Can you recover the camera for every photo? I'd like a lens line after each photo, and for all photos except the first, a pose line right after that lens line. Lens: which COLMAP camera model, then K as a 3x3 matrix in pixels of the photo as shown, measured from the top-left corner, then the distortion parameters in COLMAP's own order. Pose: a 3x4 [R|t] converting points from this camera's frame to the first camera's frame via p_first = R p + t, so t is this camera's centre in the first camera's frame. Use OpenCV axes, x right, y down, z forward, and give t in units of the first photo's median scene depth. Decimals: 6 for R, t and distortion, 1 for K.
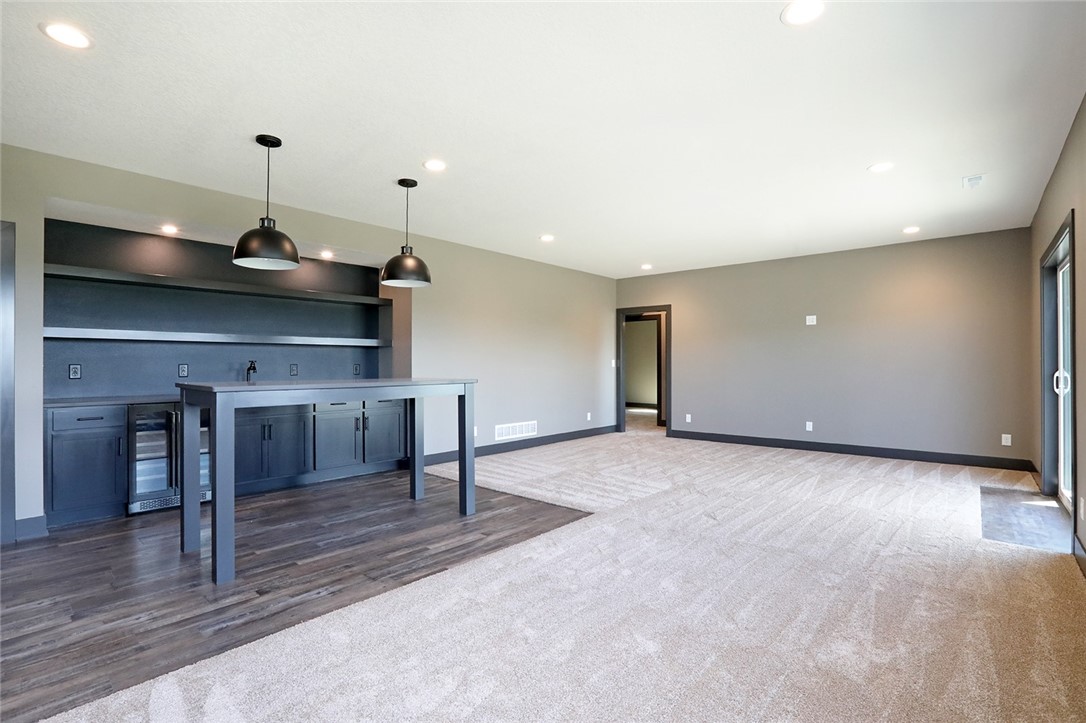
lens RADIAL K [[491.7, 0, 543.0], [0, 491.7, 361.5], [0, 0, 1]] dist [-0.031755, 0.000702]
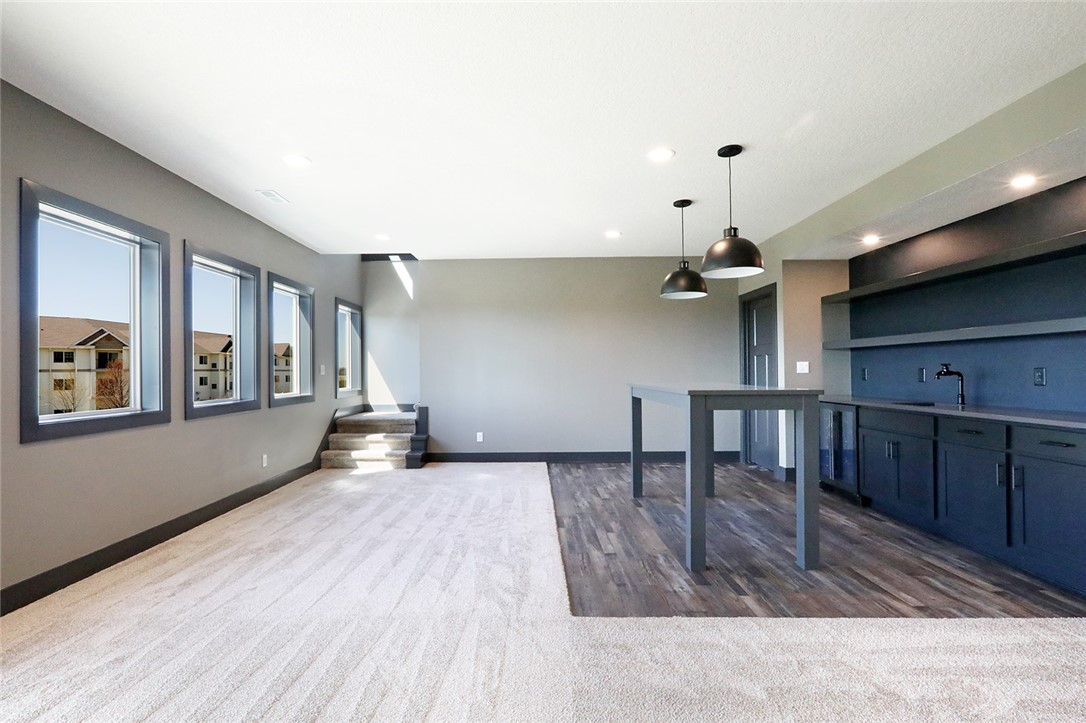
lens RADIAL K [[496.6, 0, 511.4], [0, 496.6, 361.2], [0, 0, 1]] dist [0.005762, 0.000498]
pose [[-0.762841, -0.006486, -0.646553, 0.563021], [0.010663, 0.999687, -0.022610, 0.007352], [0.646498, -0.024142, -0.762534, 1.427397]]
